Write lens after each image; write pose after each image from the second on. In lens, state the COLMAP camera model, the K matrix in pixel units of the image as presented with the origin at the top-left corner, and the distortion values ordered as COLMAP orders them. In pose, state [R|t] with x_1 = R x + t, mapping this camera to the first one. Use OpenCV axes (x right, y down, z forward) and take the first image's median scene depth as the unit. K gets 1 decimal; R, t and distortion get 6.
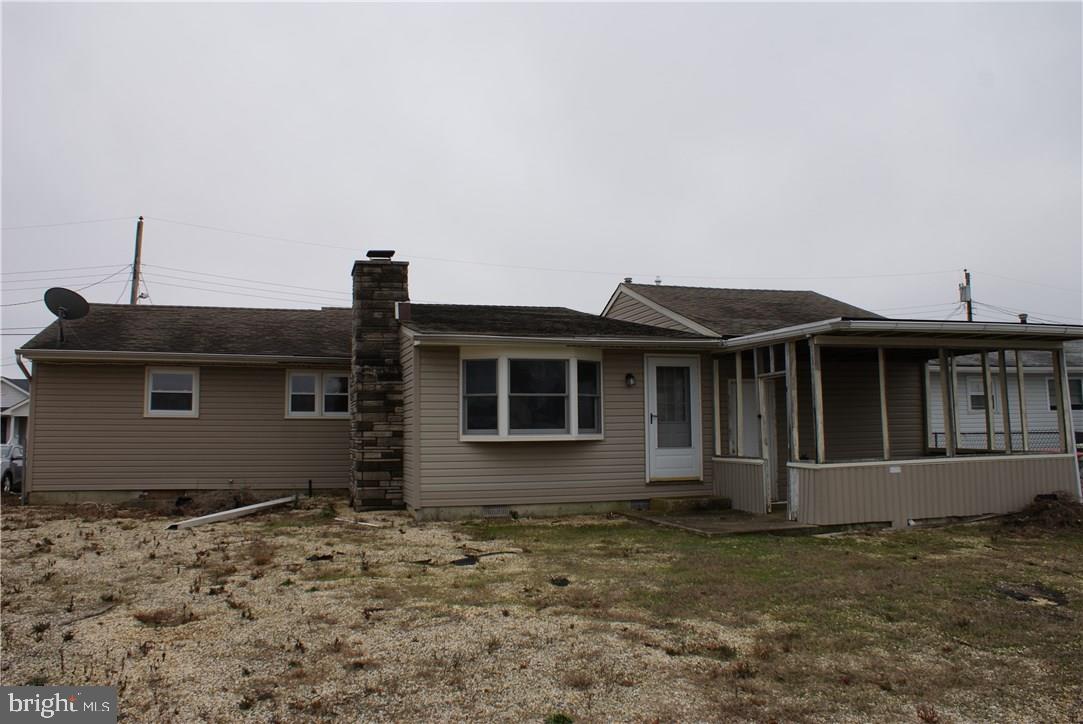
lens RADIAL K [[857.2, 0, 541.5], [0, 857.2, 362.0], [0, 0, 1]] dist [-0.104042, 0.012966]
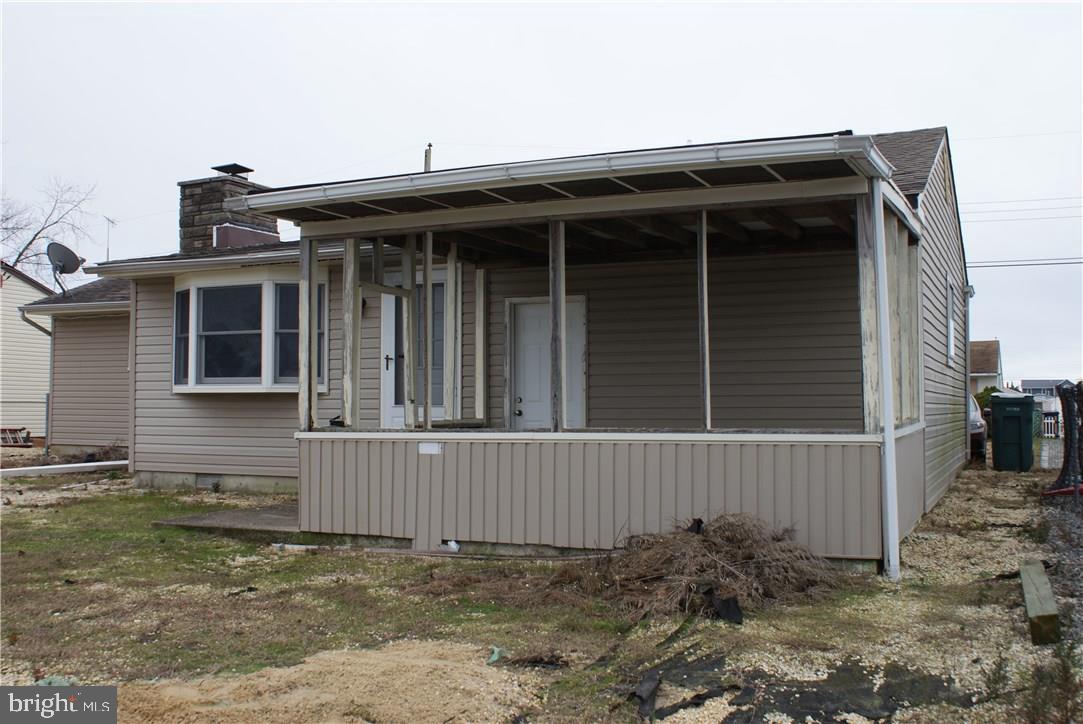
lens RADIAL K [[1105.7, 0, 541.5], [0, 1105.7, 362.0], [0, 0, 1]] dist [-0.158339, -0.000060]
pose [[0.770049, -0.013611, -0.637840, 0.765282], [0.048993, 0.998082, 0.037849, 0.037752], [0.636101, -0.060395, 0.769238, 0.393653]]
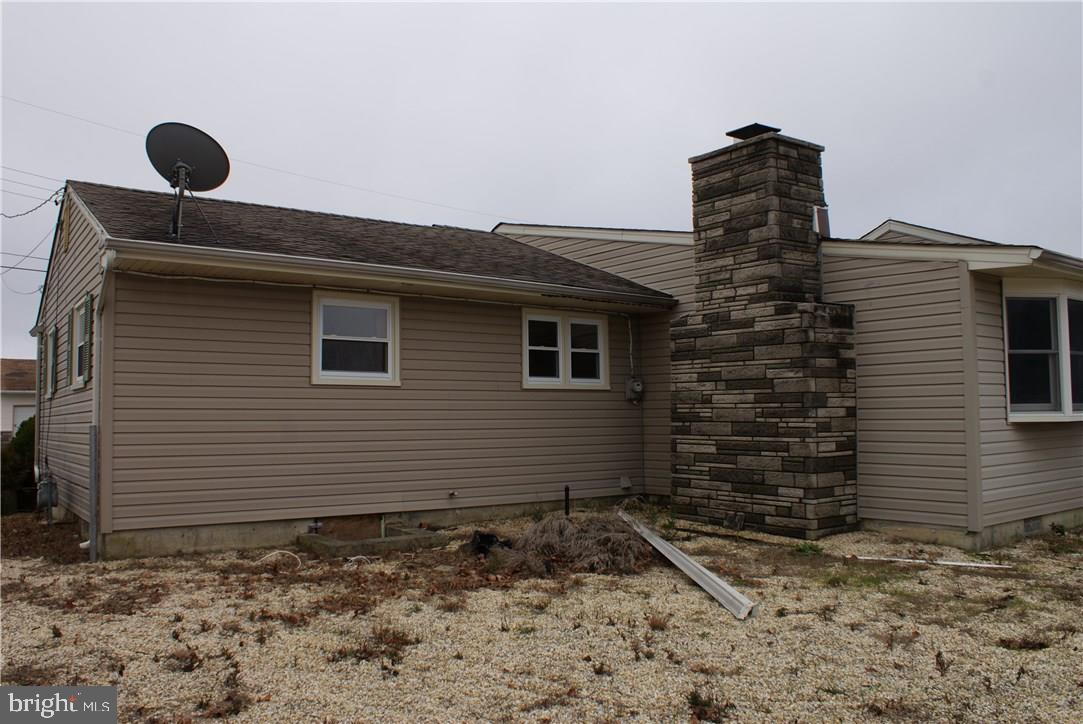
lens RADIAL K [[857.2, 0, 541.5], [0, 857.2, 362.0], [0, 0, 1]] dist [-0.104042, 0.012966]
pose [[0.939718, 0.020777, 0.341320, -0.592114], [-0.029524, 0.999355, 0.020452, 0.040705], [-0.340675, -0.029296, 0.939725, 0.484026]]
